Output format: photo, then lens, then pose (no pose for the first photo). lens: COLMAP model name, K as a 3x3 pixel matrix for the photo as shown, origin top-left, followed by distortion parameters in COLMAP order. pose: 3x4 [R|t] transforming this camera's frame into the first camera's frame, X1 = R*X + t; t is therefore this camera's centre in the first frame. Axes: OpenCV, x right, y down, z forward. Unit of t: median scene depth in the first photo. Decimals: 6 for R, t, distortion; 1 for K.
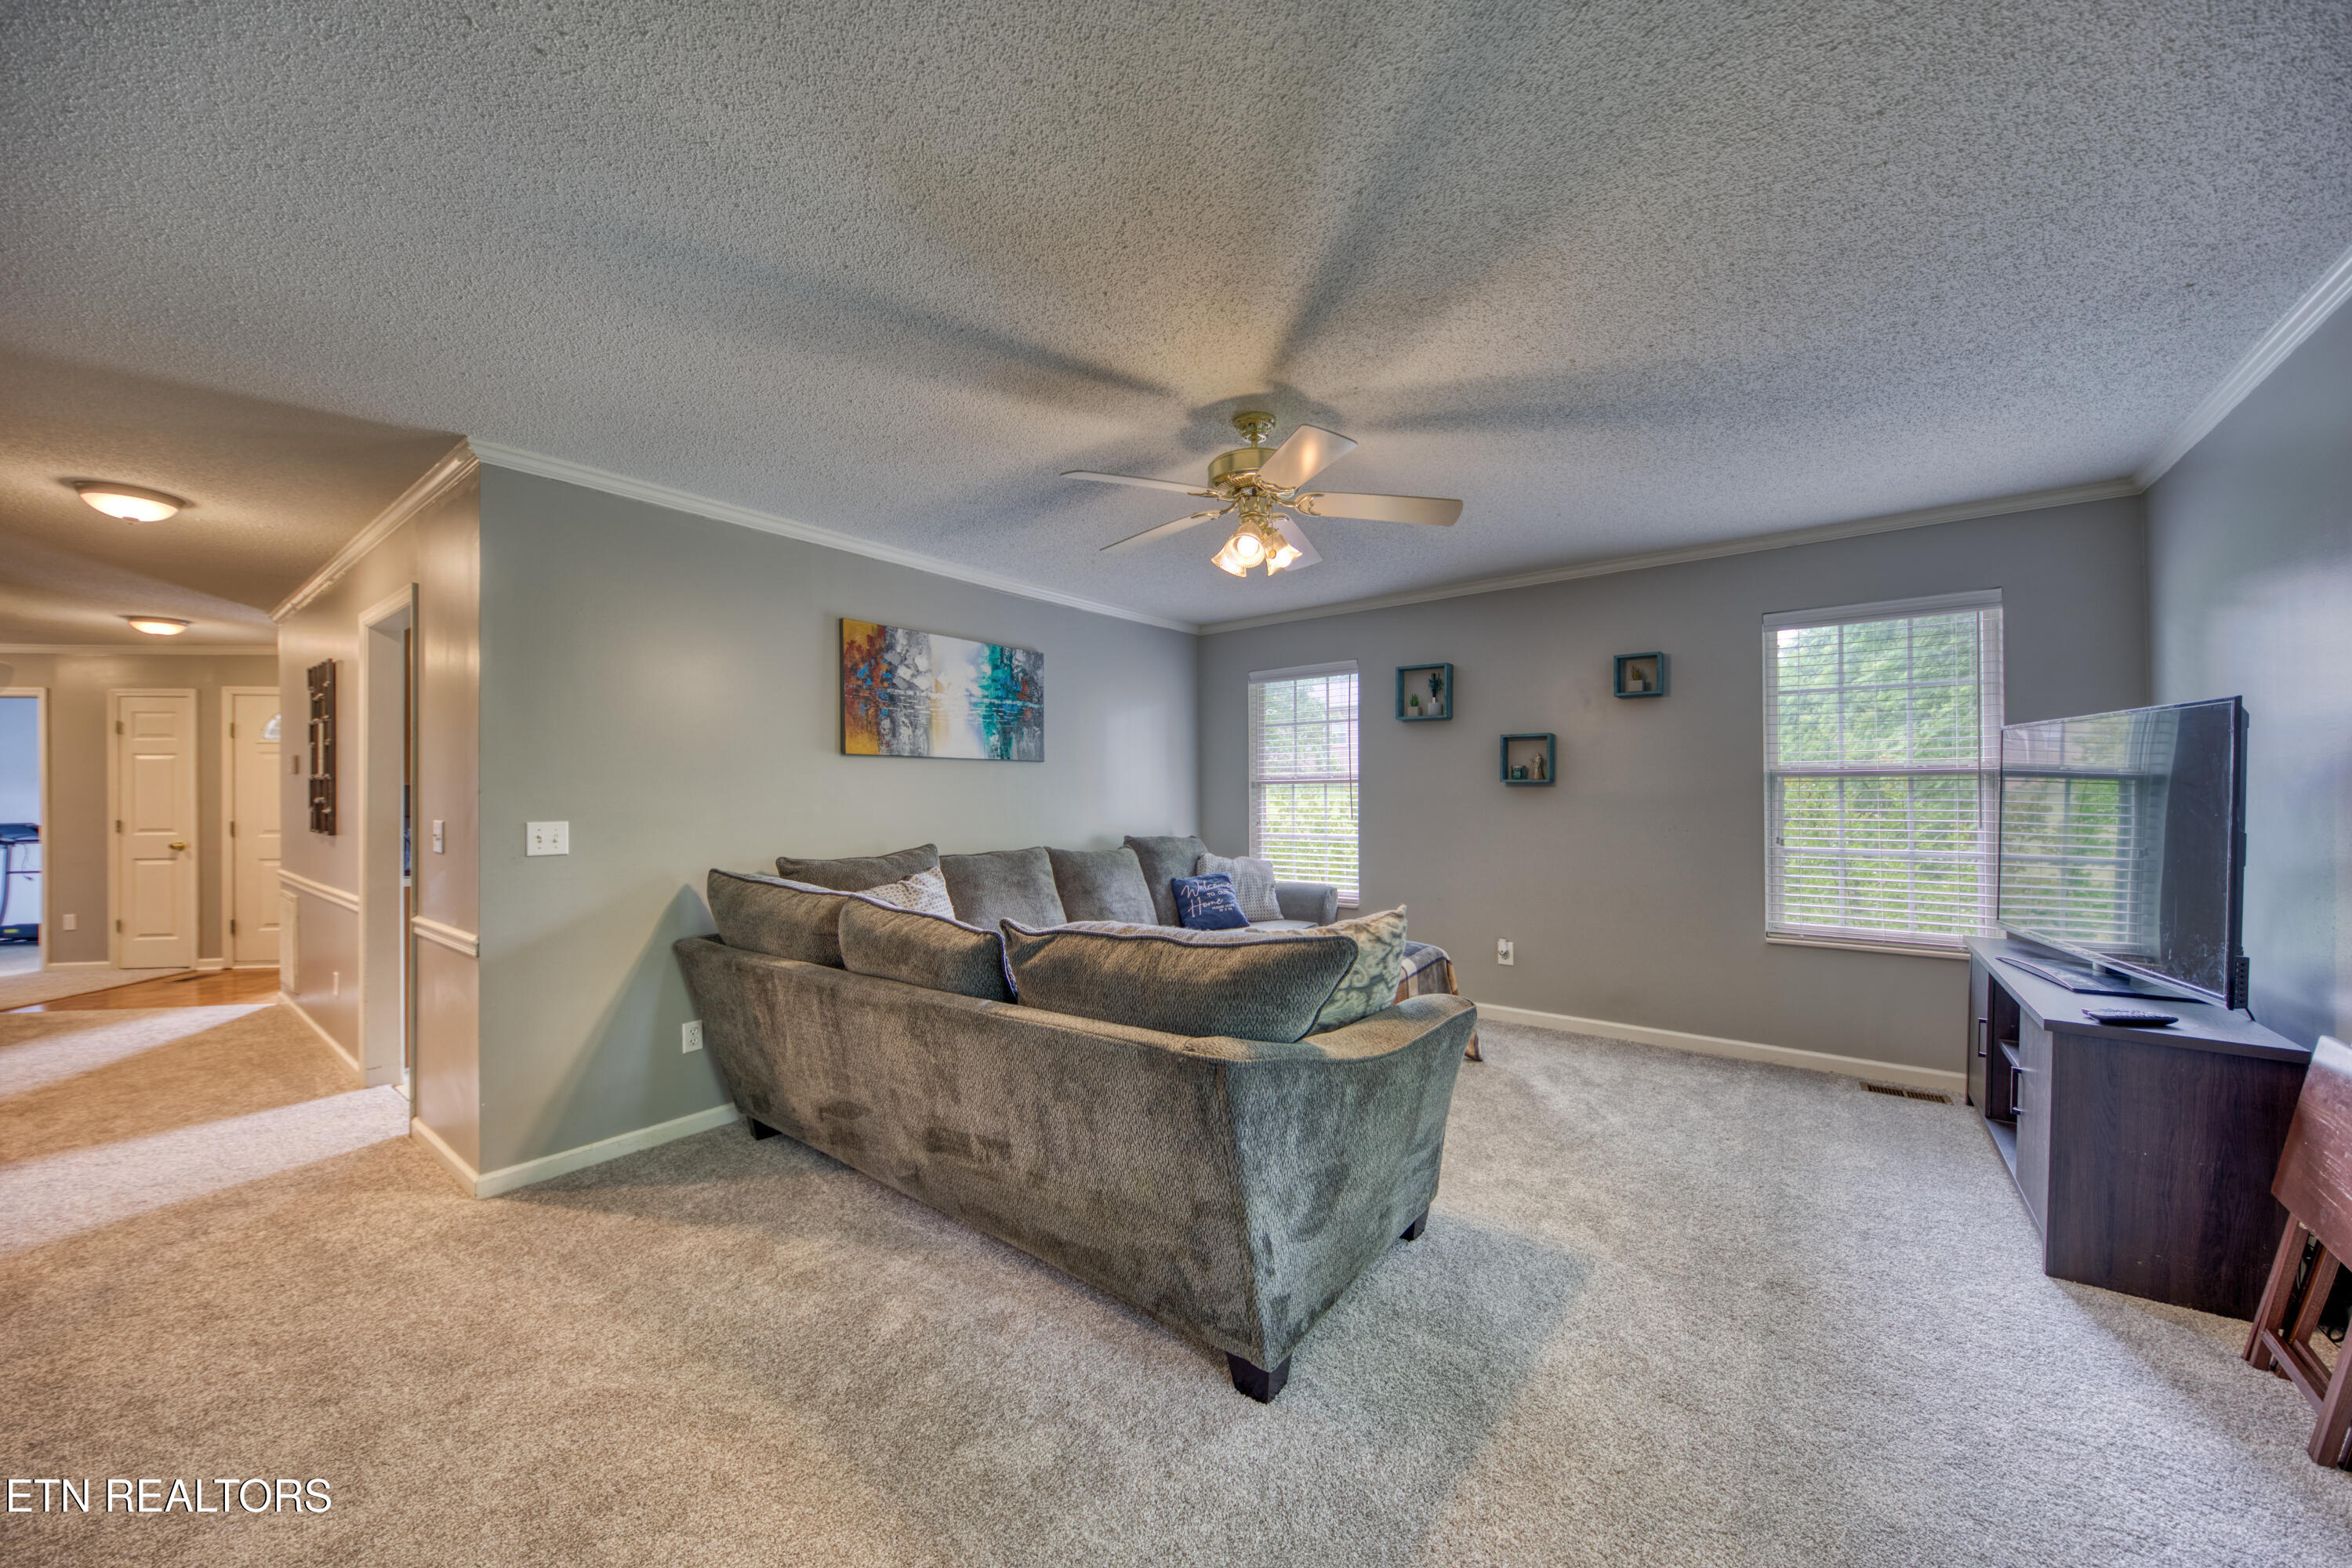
lens RADIAL K [[830.0, 0, 1203.0], [0, 830.0, 797.5], [0, 0, 1]] dist [0.000538, 0.000047]
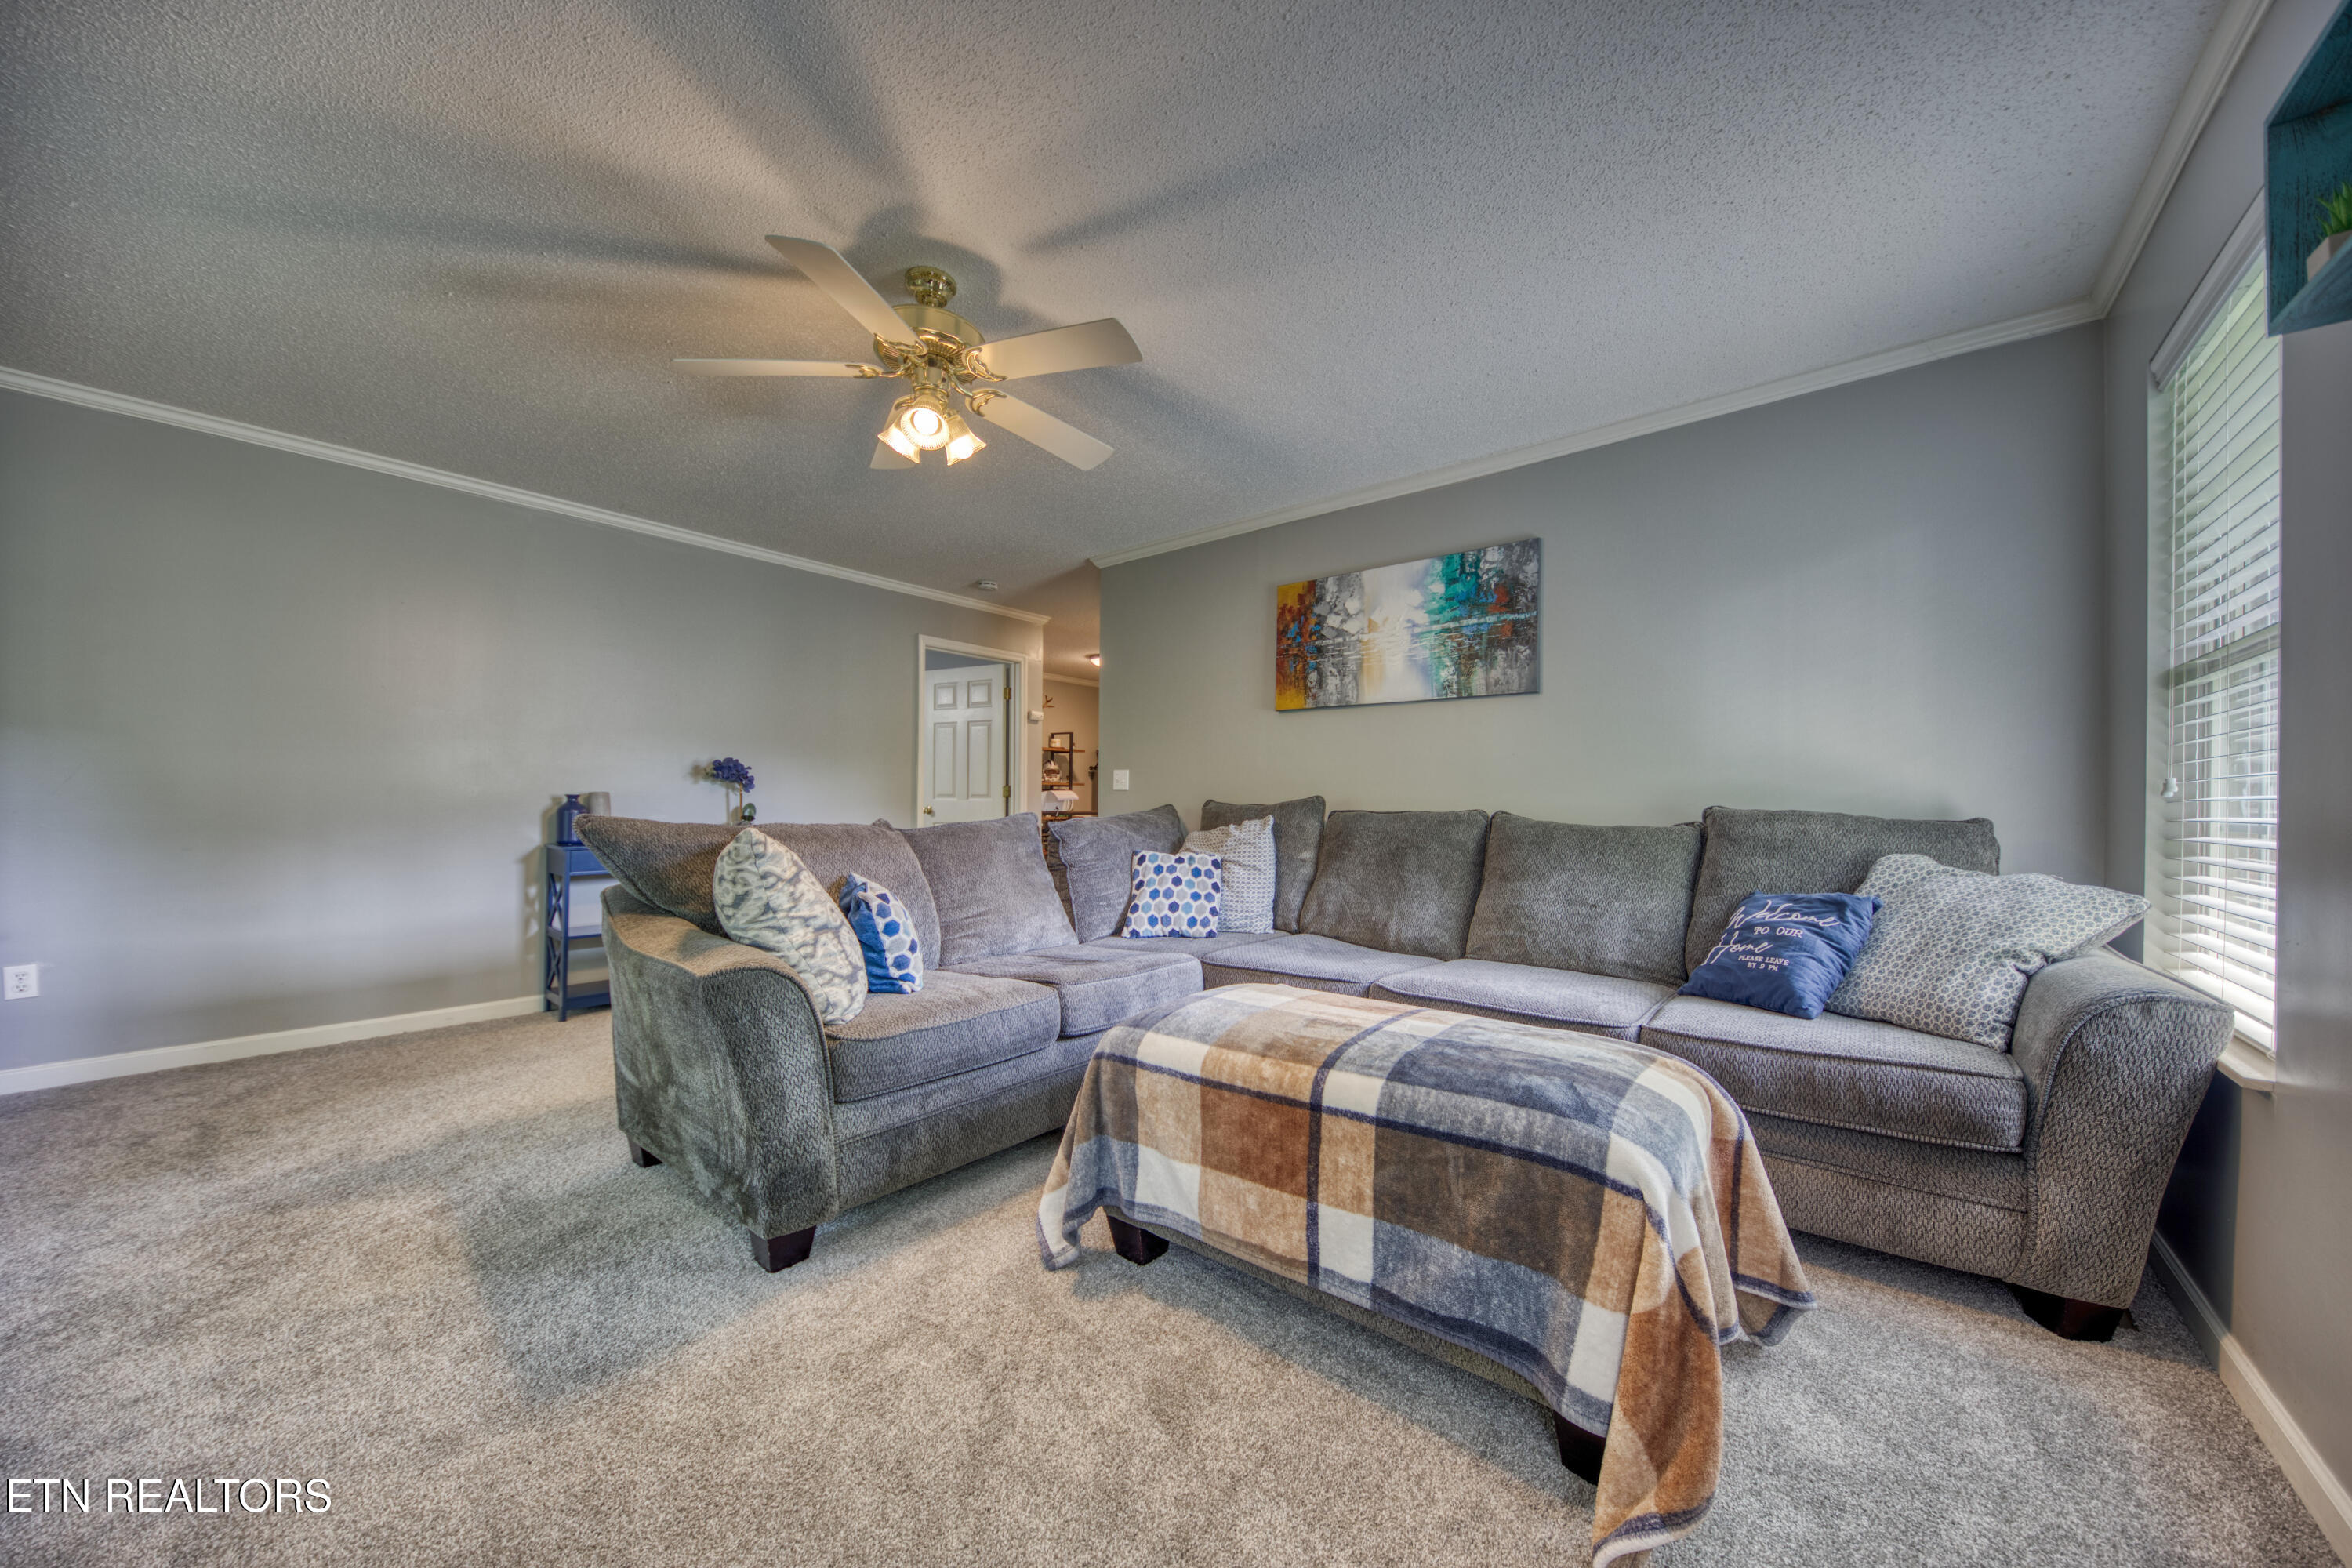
lens RADIAL K [[830.0, 0, 1203.0], [0, 830.0, 797.5], [0, 0, 1]] dist [0.000538, 0.000047]
pose [[-0.021777, 0.000782, -0.999763, 0.605843], [-0.004157, 0.999991, 0.000873, 0.055581], [0.999754, 0.004175, -0.021774, 0.852157]]
